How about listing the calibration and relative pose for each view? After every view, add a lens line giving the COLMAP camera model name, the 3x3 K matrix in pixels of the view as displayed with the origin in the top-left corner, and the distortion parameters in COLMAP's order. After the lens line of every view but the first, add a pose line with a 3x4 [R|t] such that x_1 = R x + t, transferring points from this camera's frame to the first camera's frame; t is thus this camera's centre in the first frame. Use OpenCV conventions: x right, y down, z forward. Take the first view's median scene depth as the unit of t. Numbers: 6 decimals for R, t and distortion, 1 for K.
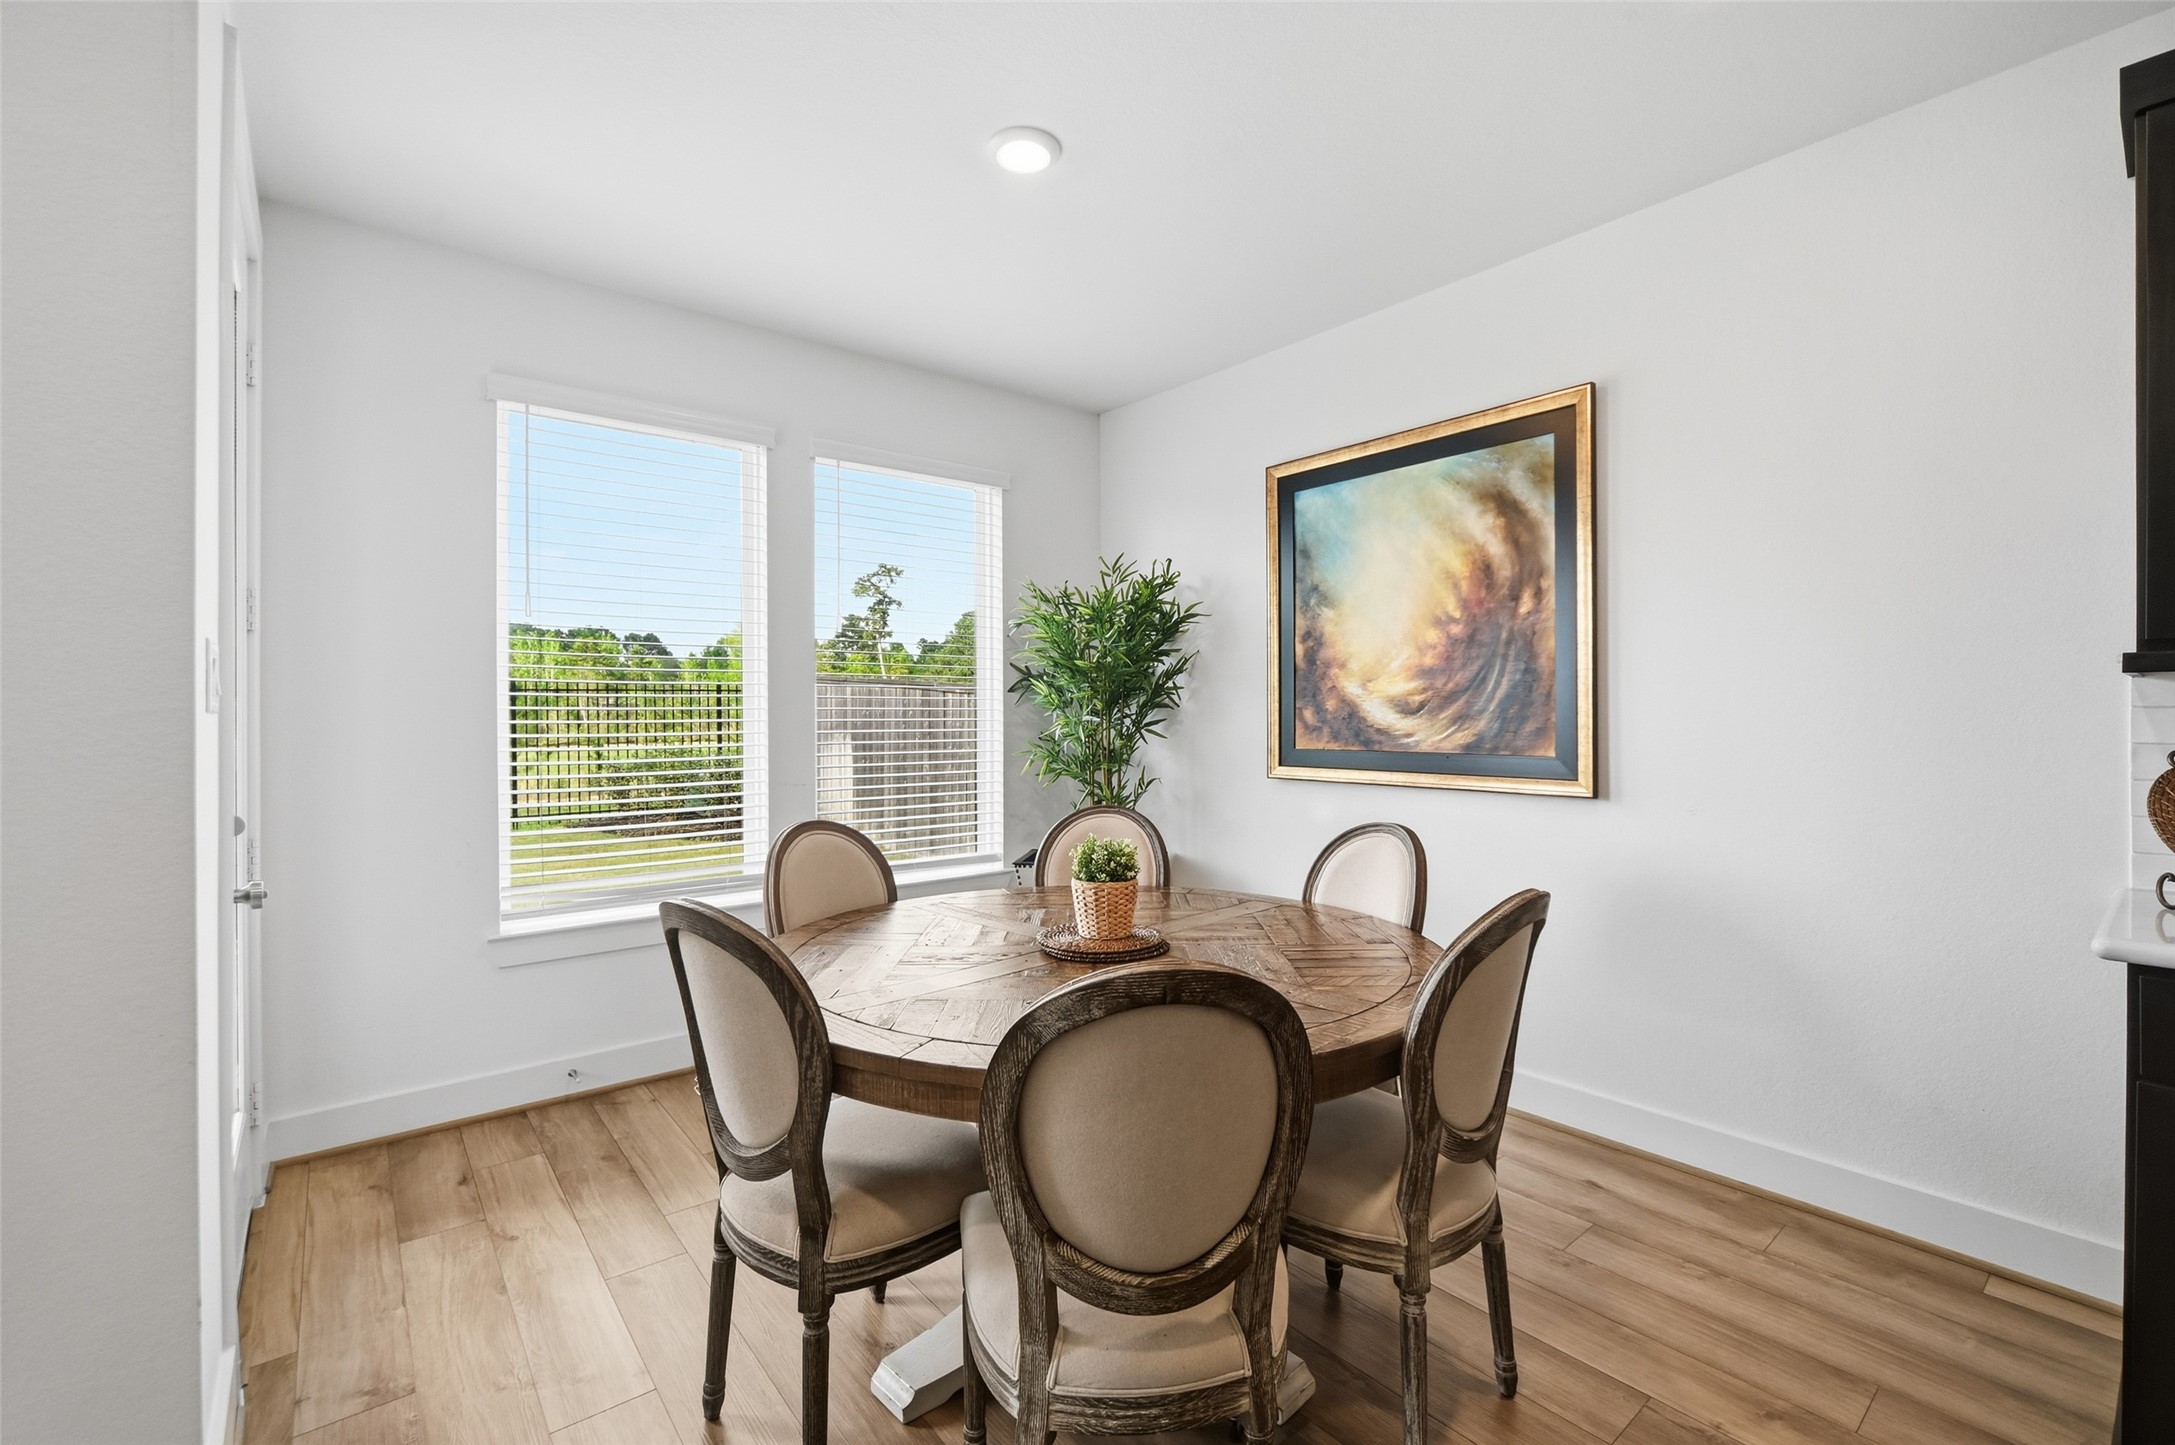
lens RADIAL K [[959.0, 0, 1085.4], [0, 959.0, 713.2], [0, 0, 1]] dist [-0.018194, 0.001786]
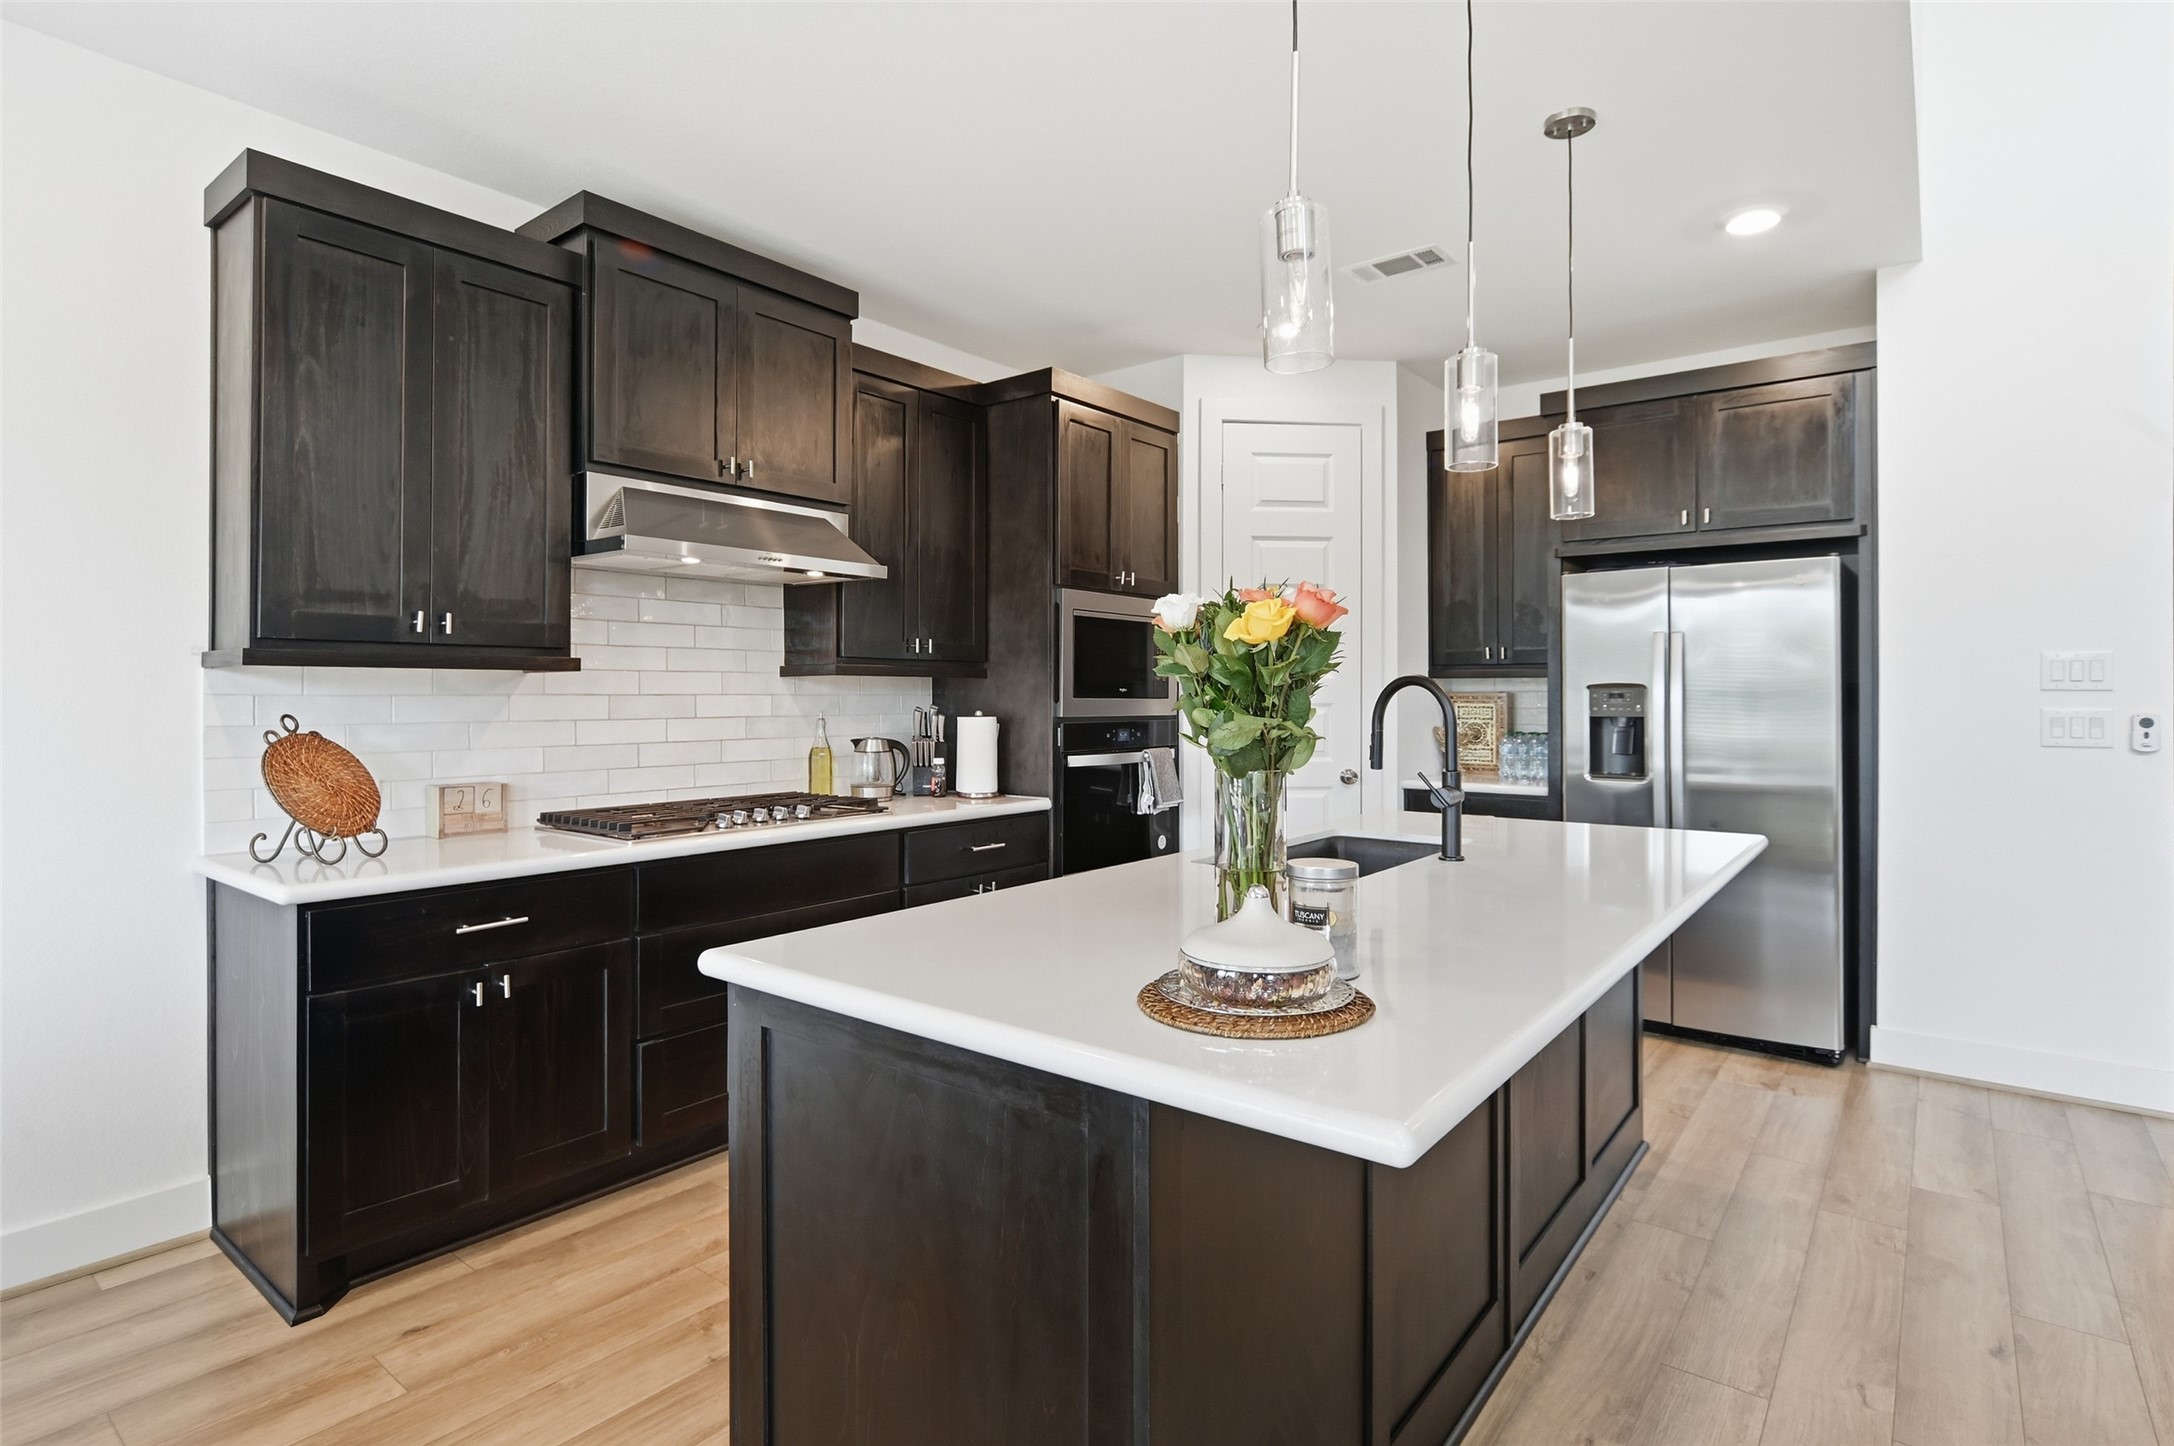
lens RADIAL K [[1090.7, 0, 1081.7], [0, 1090.7, 712.5], [0, 0, 1]] dist [-0.001484, 0.000783]
pose [[-0.212868, -0.005904, 0.977063, -0.223166], [0.000408, 0.999981, 0.006132, 0.003920], [-0.977081, 0.001704, -0.212862, 0.143753]]
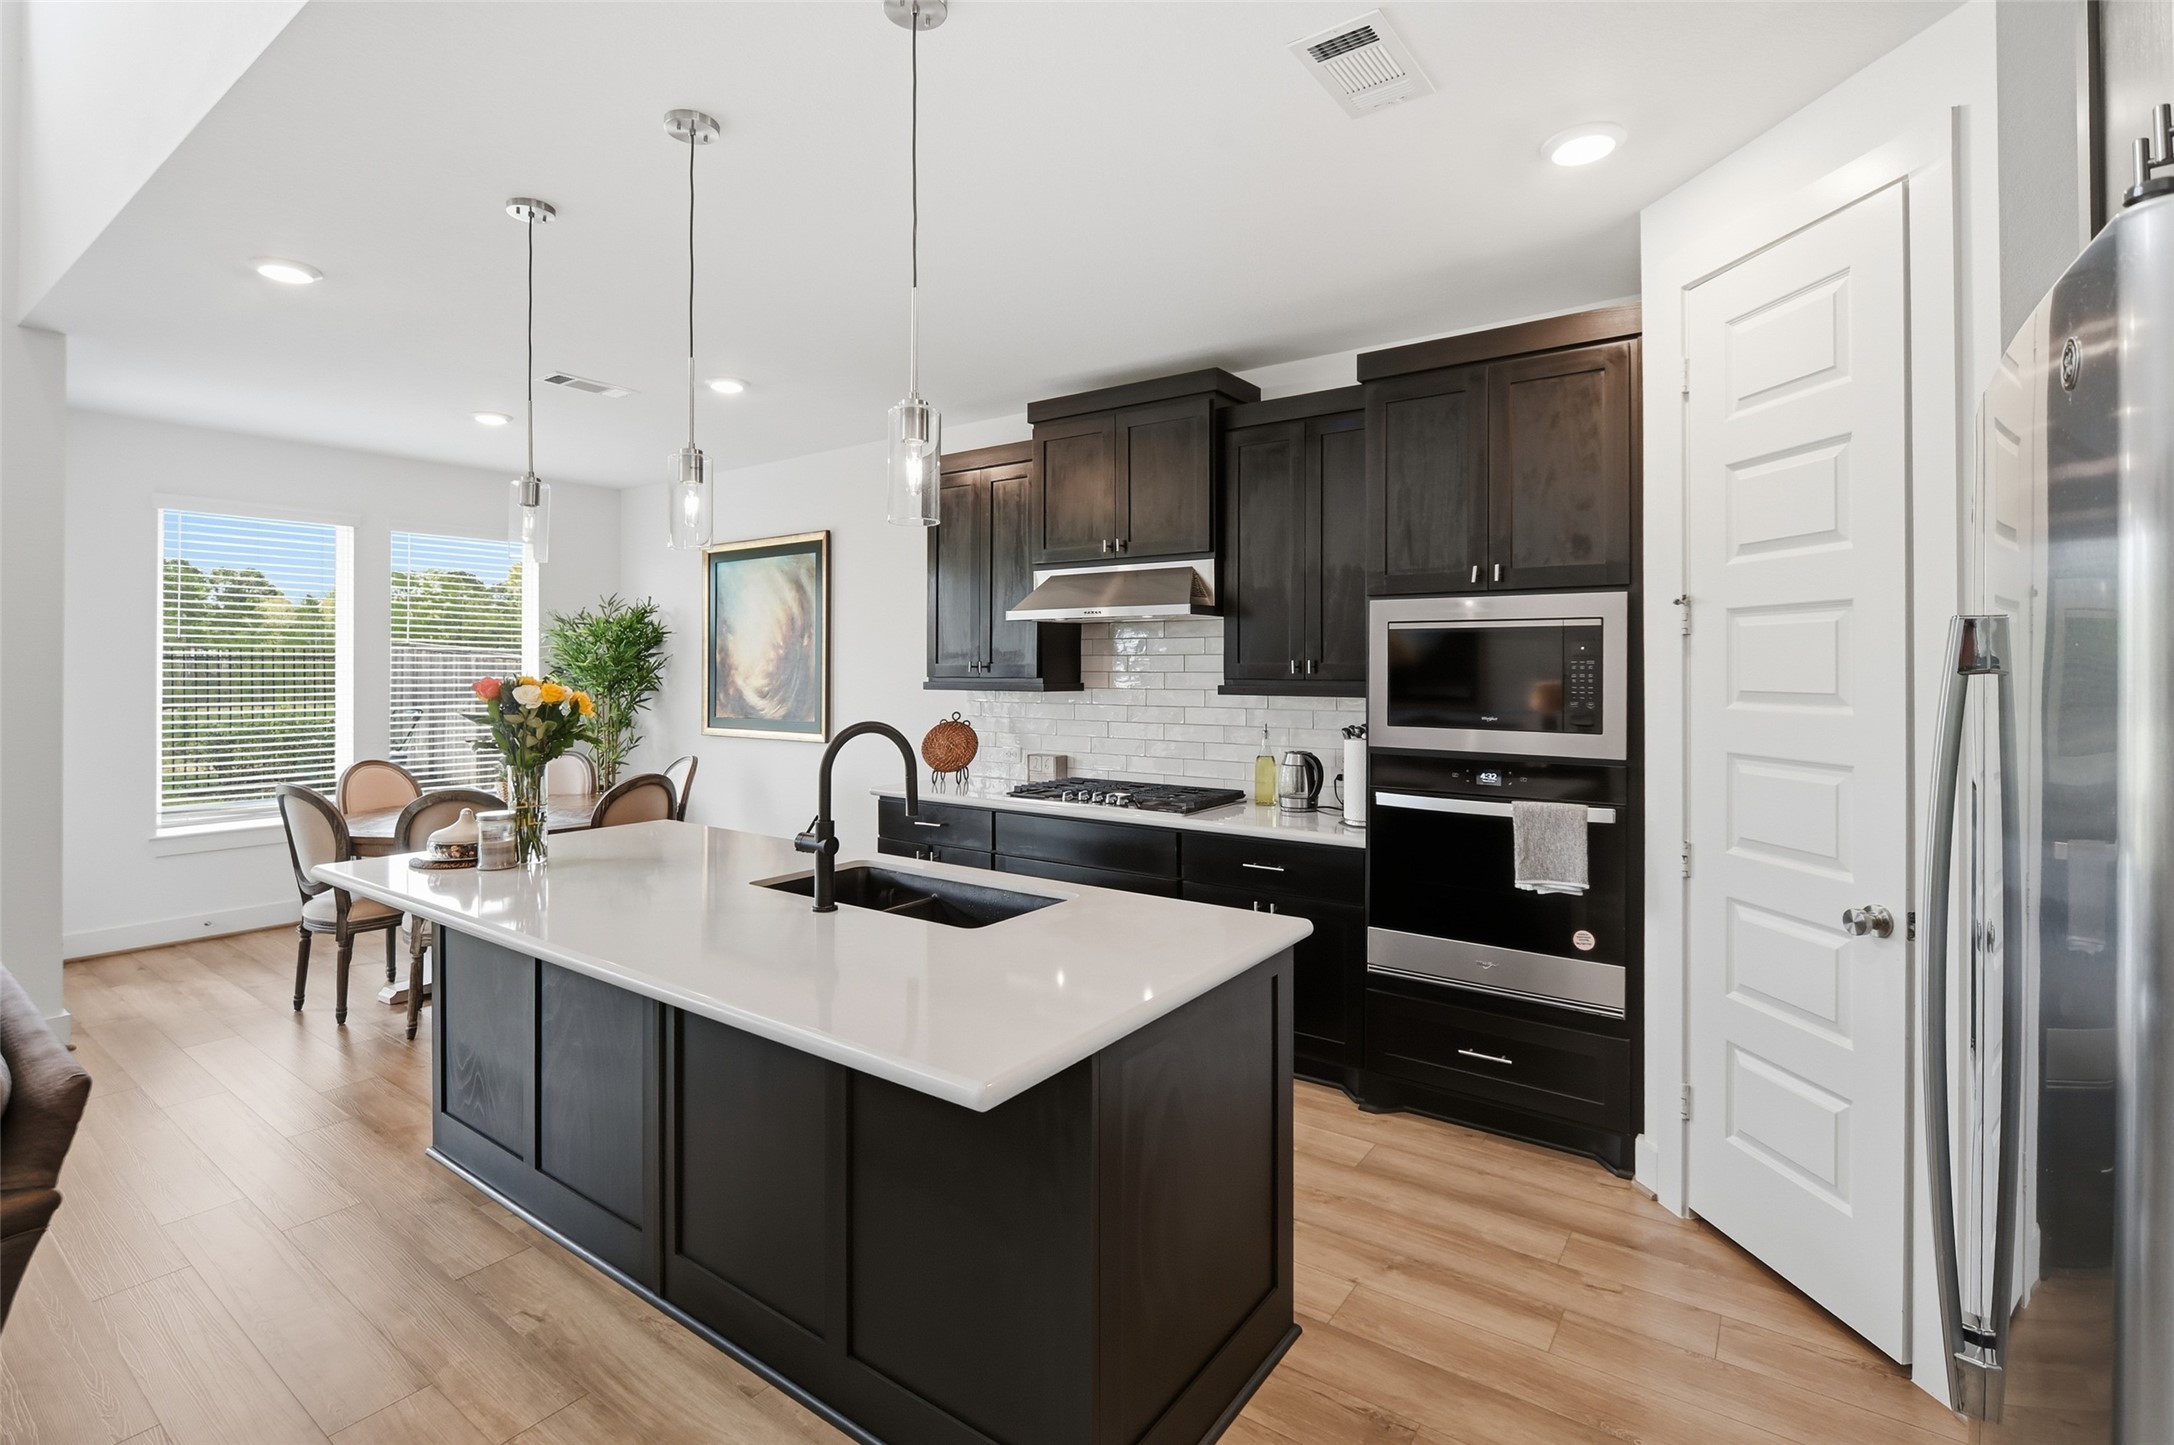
lens RADIAL K [[958.5, 0, 1046.4], [0, 958.5, 682.6], [0, 0, 1]] dist [-0.018194, 0.001786]
pose [[0.966527, -0.001641, 0.256558, 0.399854], [-0.002540, 0.999869, 0.015968, -0.058153], [-0.256551, -0.016085, 0.966397, -0.877365]]
